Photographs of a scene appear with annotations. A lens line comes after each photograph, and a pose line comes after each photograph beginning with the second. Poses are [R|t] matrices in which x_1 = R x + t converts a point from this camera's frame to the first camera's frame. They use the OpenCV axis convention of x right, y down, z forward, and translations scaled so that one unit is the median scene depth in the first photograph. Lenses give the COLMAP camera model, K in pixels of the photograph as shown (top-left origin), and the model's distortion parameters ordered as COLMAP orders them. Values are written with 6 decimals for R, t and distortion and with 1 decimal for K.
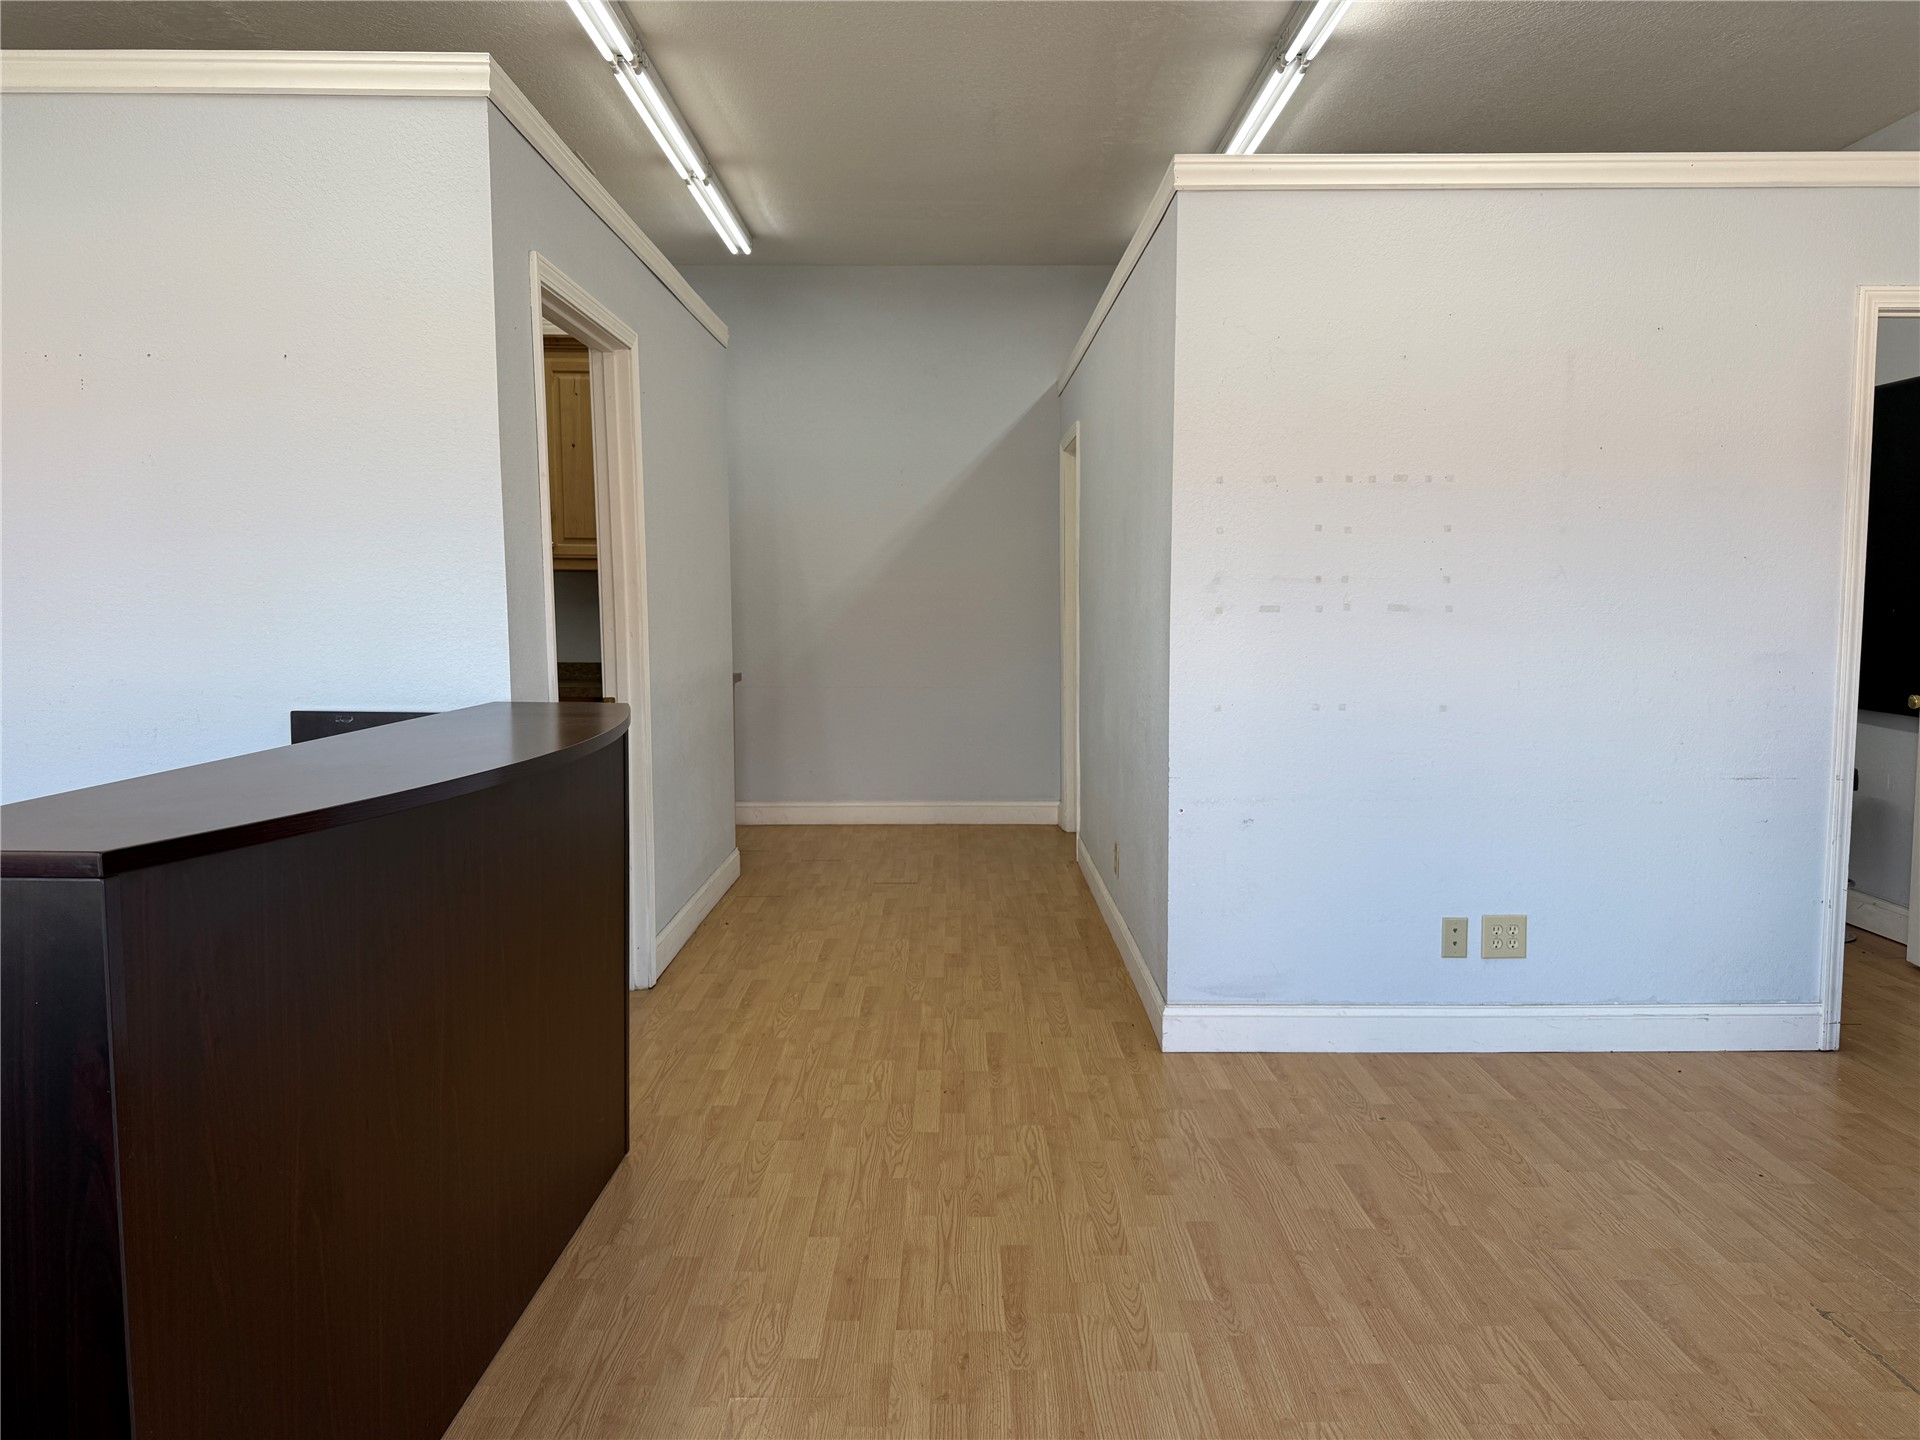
lens RADIAL K [[1408.4, 0, 961.9], [0, 1408.4, 718.0], [0, 0, 1]] dist [0.068239, -0.070718]
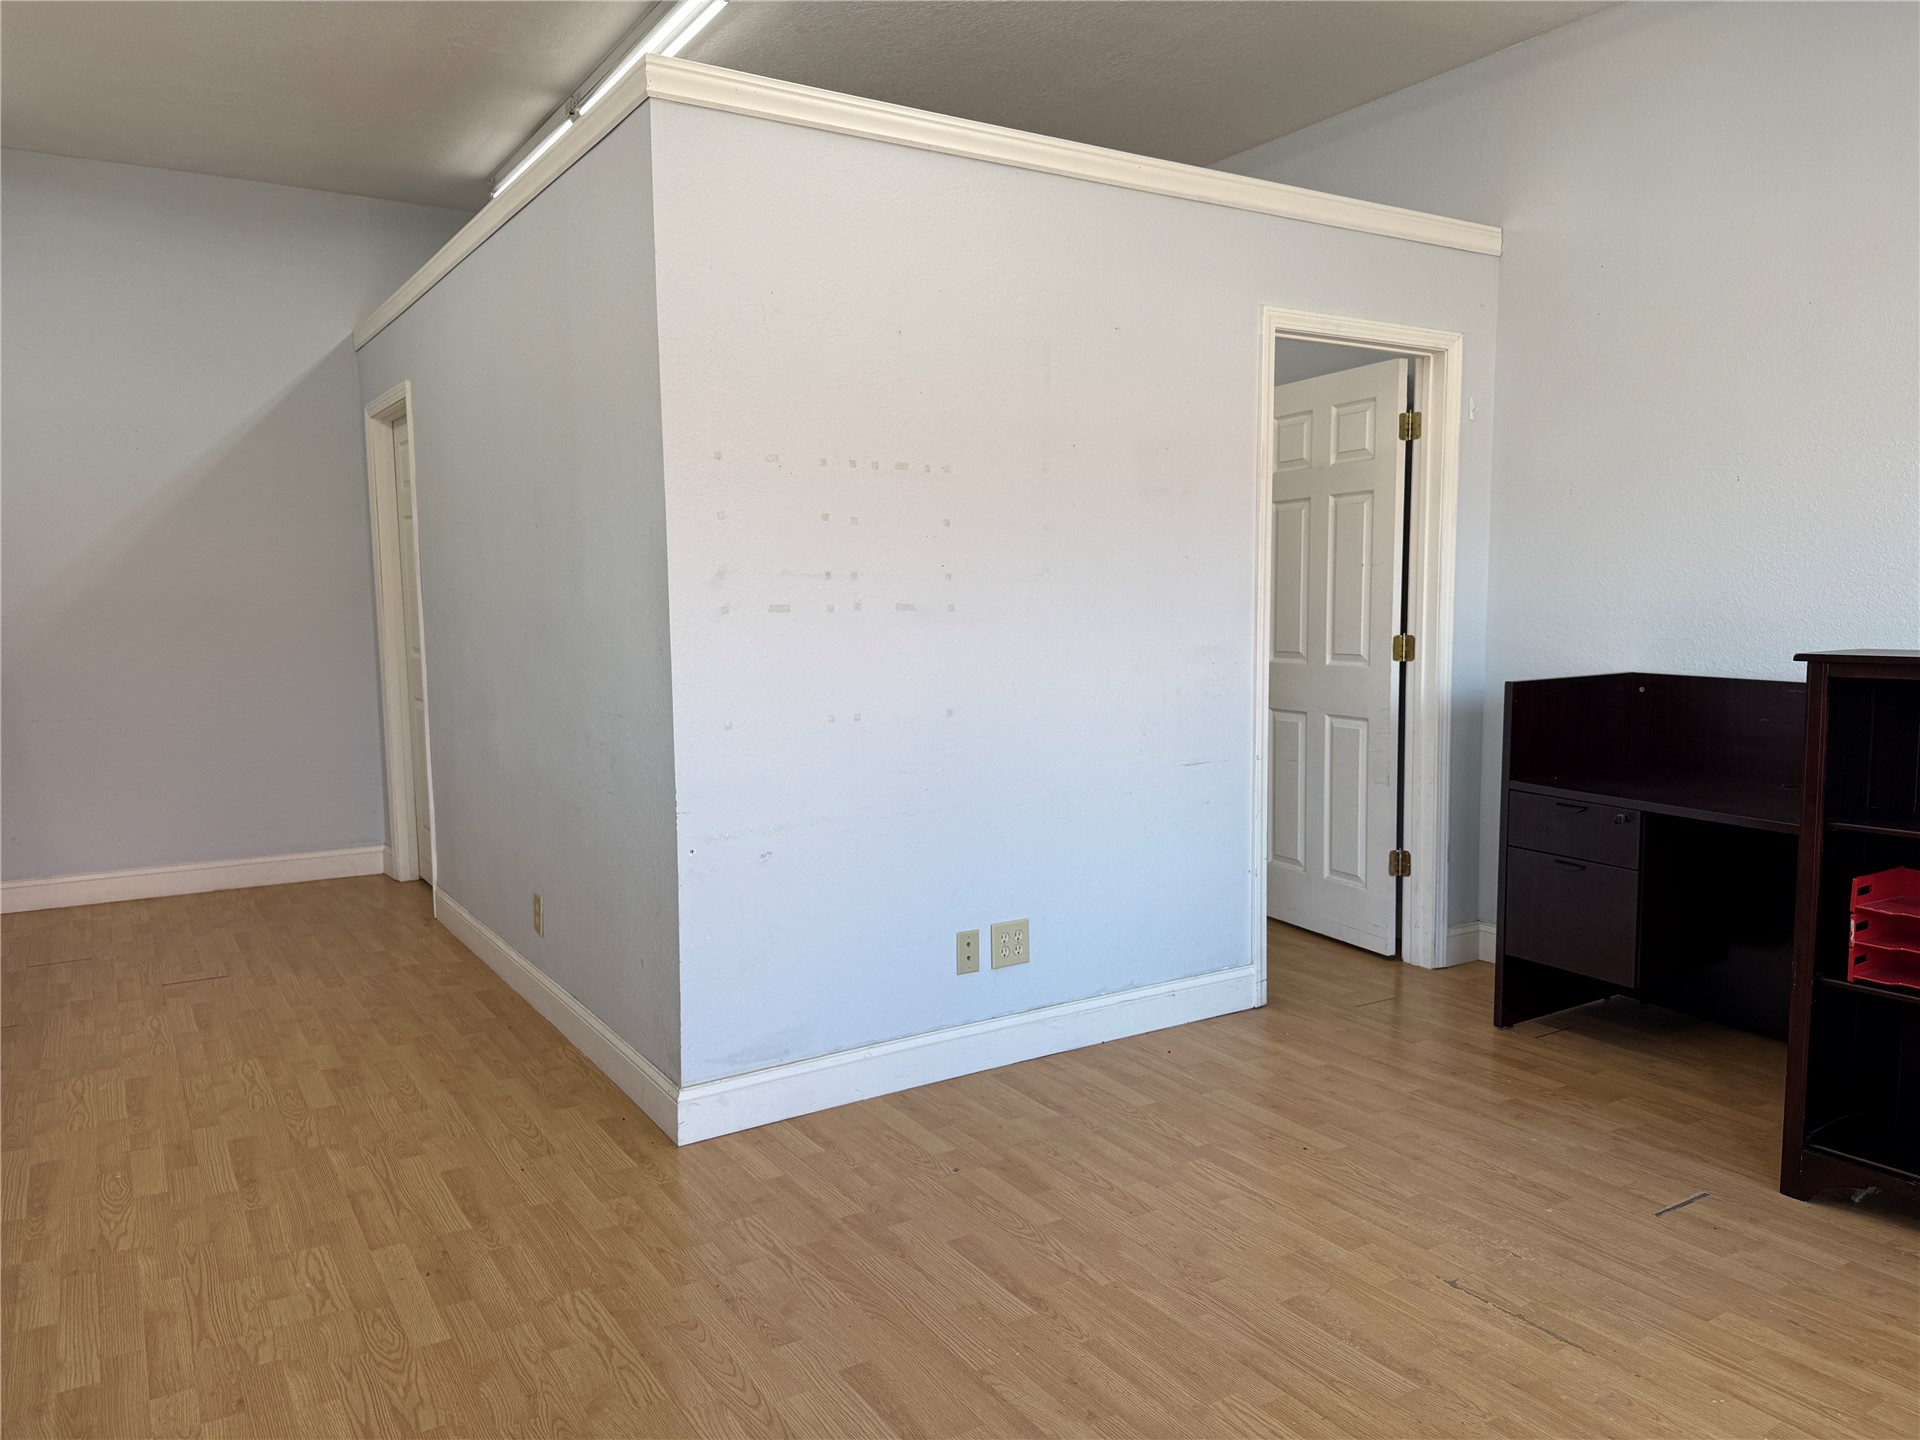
lens RADIAL K [[1408.4, 0, 996.7], [0, 1408.4, 702.8], [0, 0, 1]] dist [0.068239, -0.070718]
pose [[0.842372, -0.050596, 0.536517, -0.137717], [0.055510, 0.998434, 0.007002, -0.018572], [-0.536031, 0.023884, 0.843861, 0.199514]]
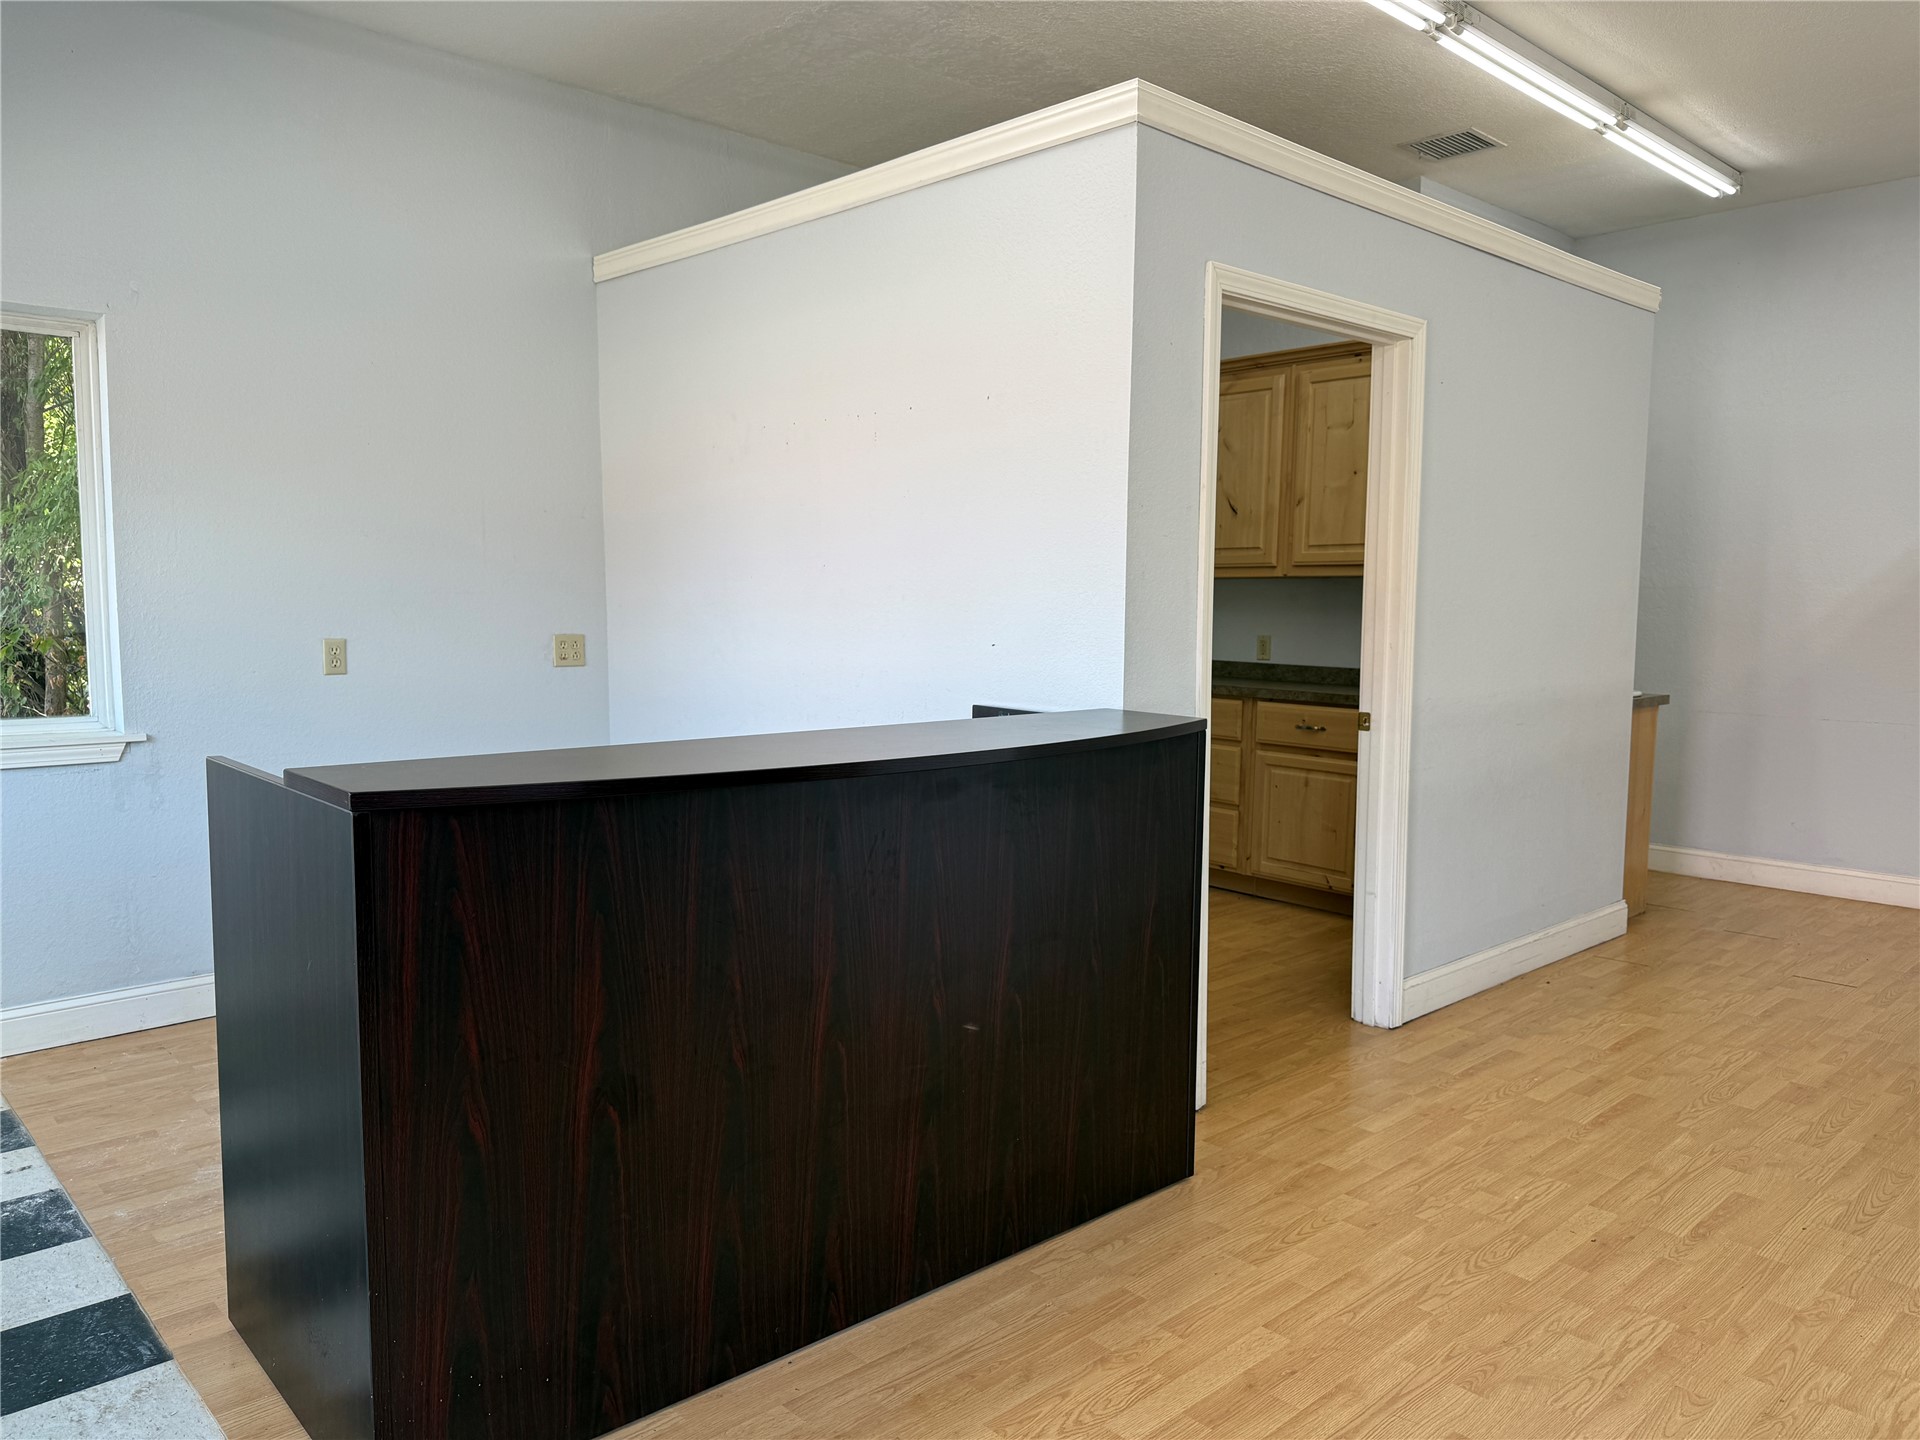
lens RADIAL K [[1408.4, 0, 930.8], [0, 1408.4, 722.8], [0, 0, 1]] dist [0.068239, -0.070718]
pose [[0.679626, 0.082157, -0.728944, 0.279684], [-0.078052, 0.996166, 0.039504, -0.026076], [0.729395, 0.030048, 0.683433, 0.162505]]
